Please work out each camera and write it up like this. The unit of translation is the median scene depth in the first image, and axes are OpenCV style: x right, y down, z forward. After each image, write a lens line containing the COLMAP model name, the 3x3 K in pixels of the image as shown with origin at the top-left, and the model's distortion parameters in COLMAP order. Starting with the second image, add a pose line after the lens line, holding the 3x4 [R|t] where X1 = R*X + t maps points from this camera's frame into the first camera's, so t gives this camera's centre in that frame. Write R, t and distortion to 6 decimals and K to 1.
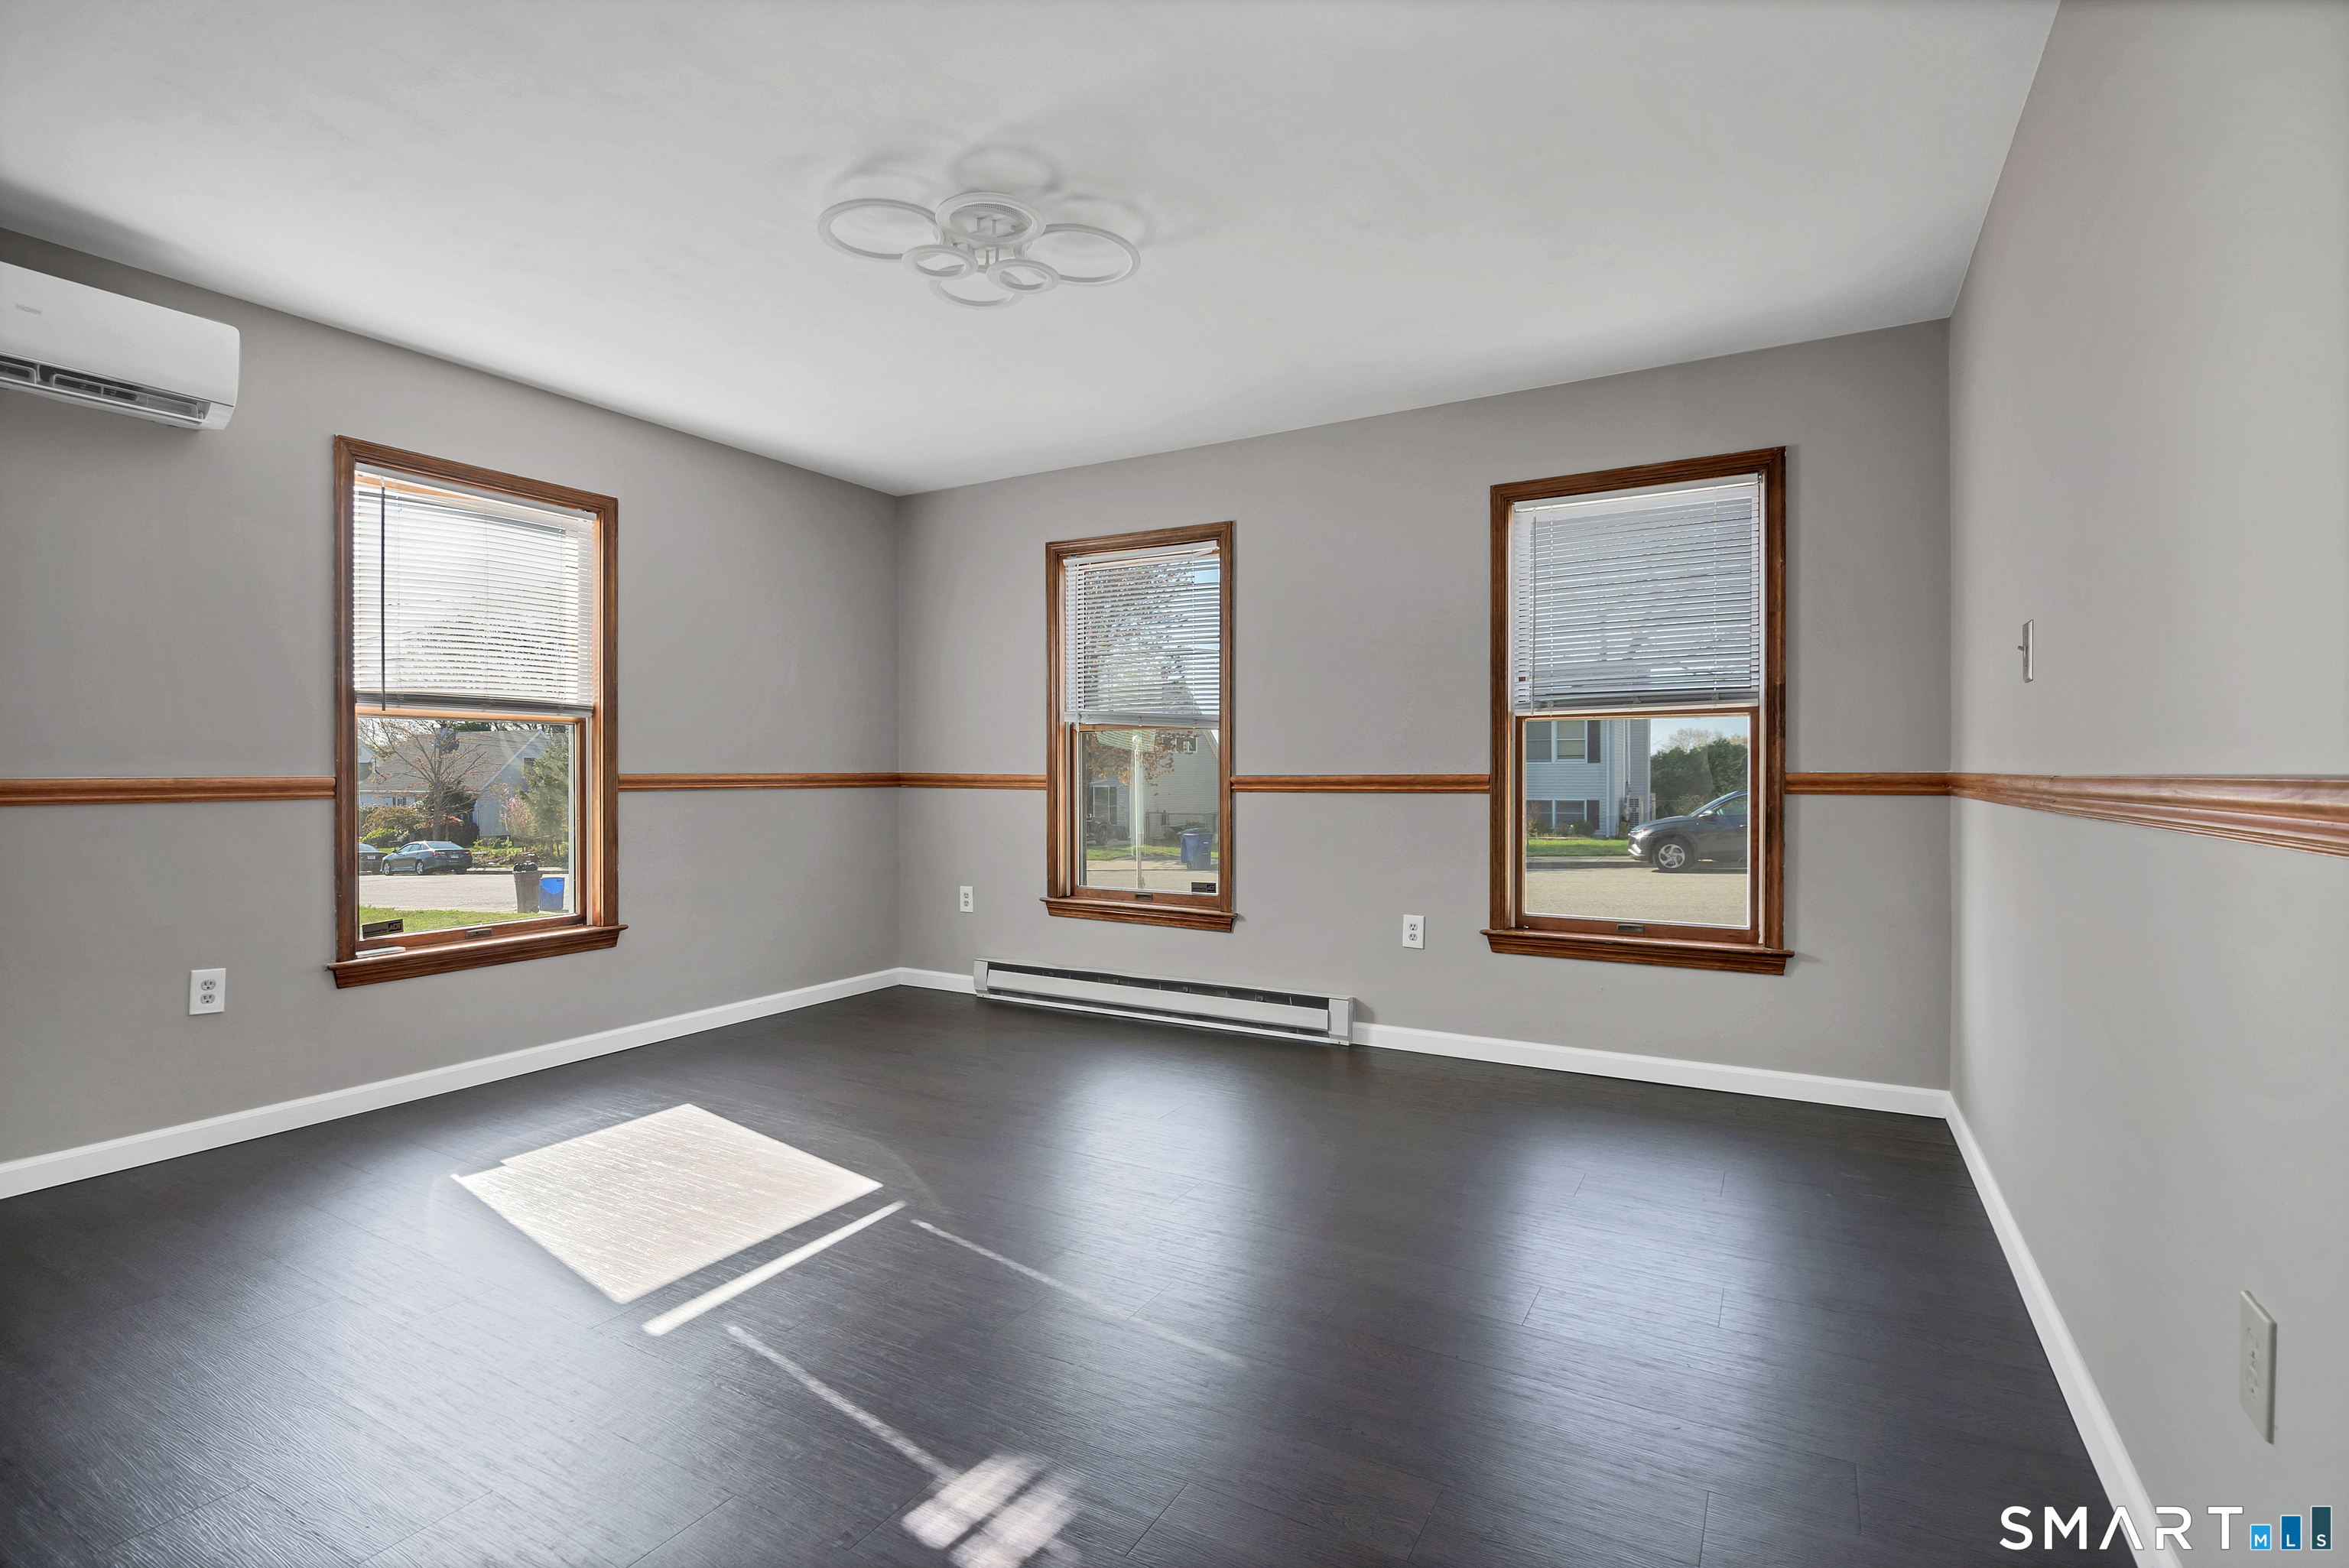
lens RADIAL K [[1089.0, 0, 1176.0], [0, 1089.0, 785.0], [0, 0, 1]] dist [-0.004861, -0.005899]
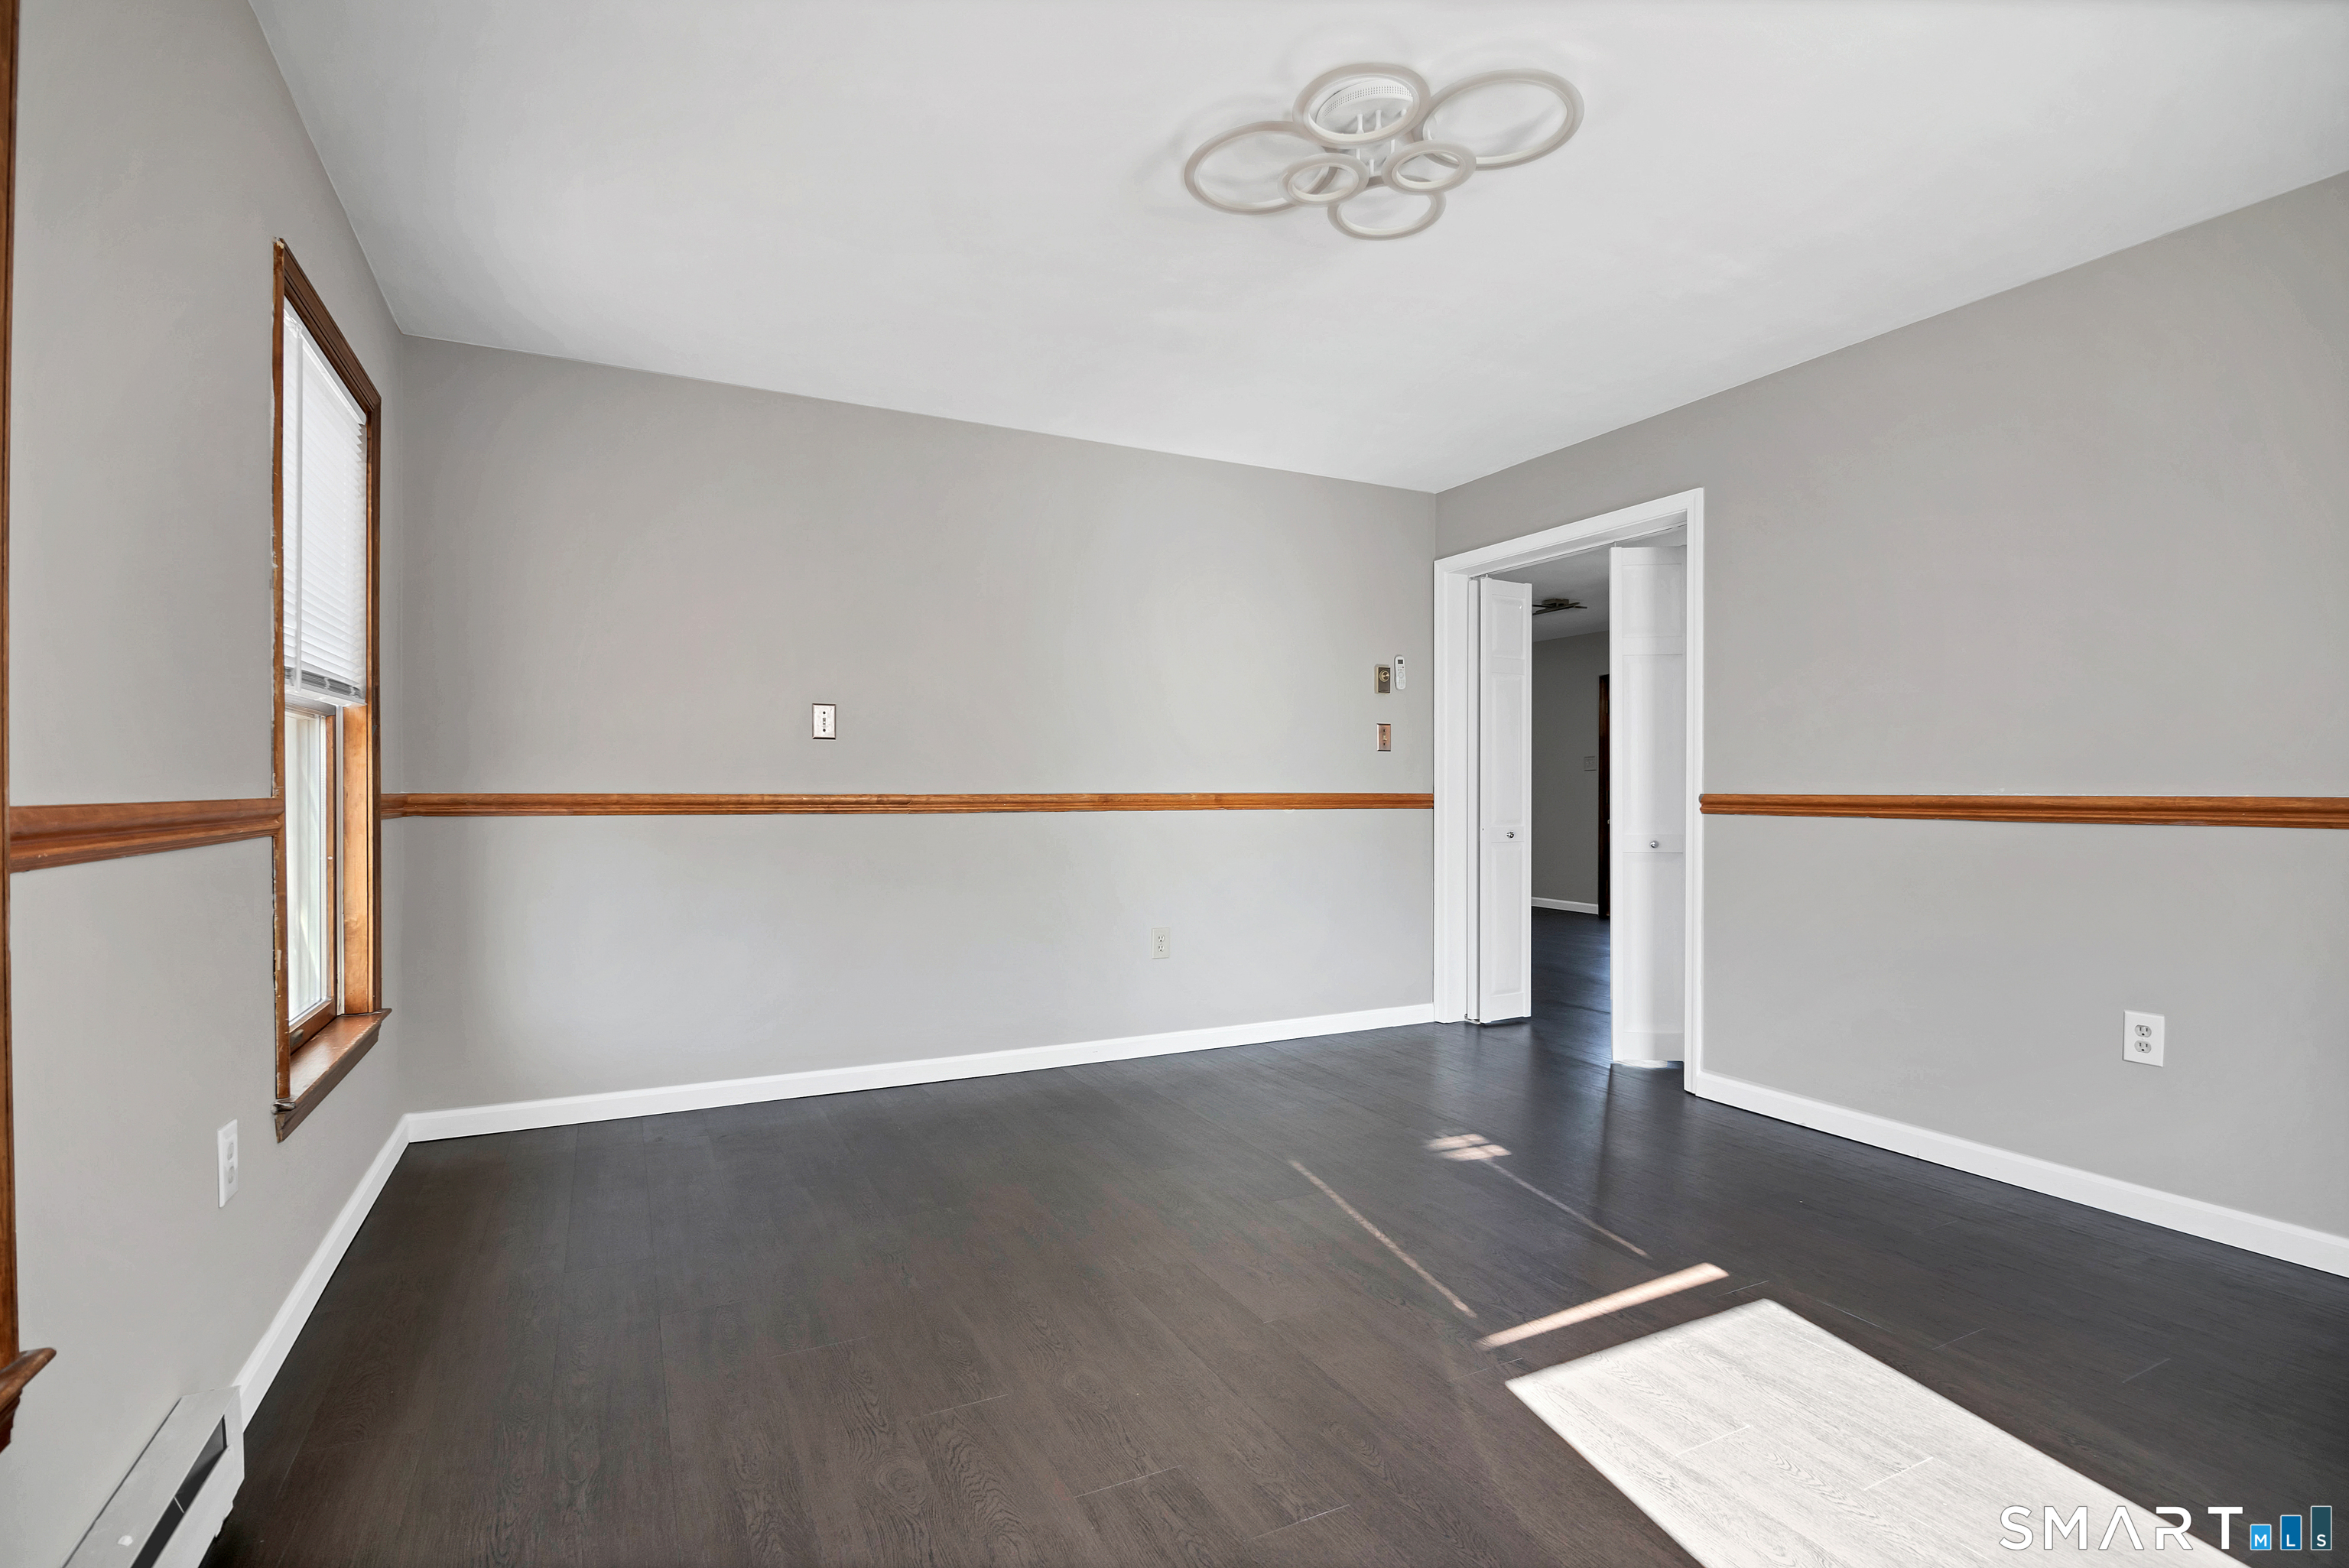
lens RADIAL K [[1089.0, 0, 1179.5], [0, 1089.0, 796.0], [0, 0, 1]] dist [-0.004861, -0.005899]
pose [[-0.834592, 0.008504, 0.550802, -0.817068], [0.007986, 0.999963, -0.003338, -0.009696], [-0.550810, 0.001613, -0.834629, 2.876078]]
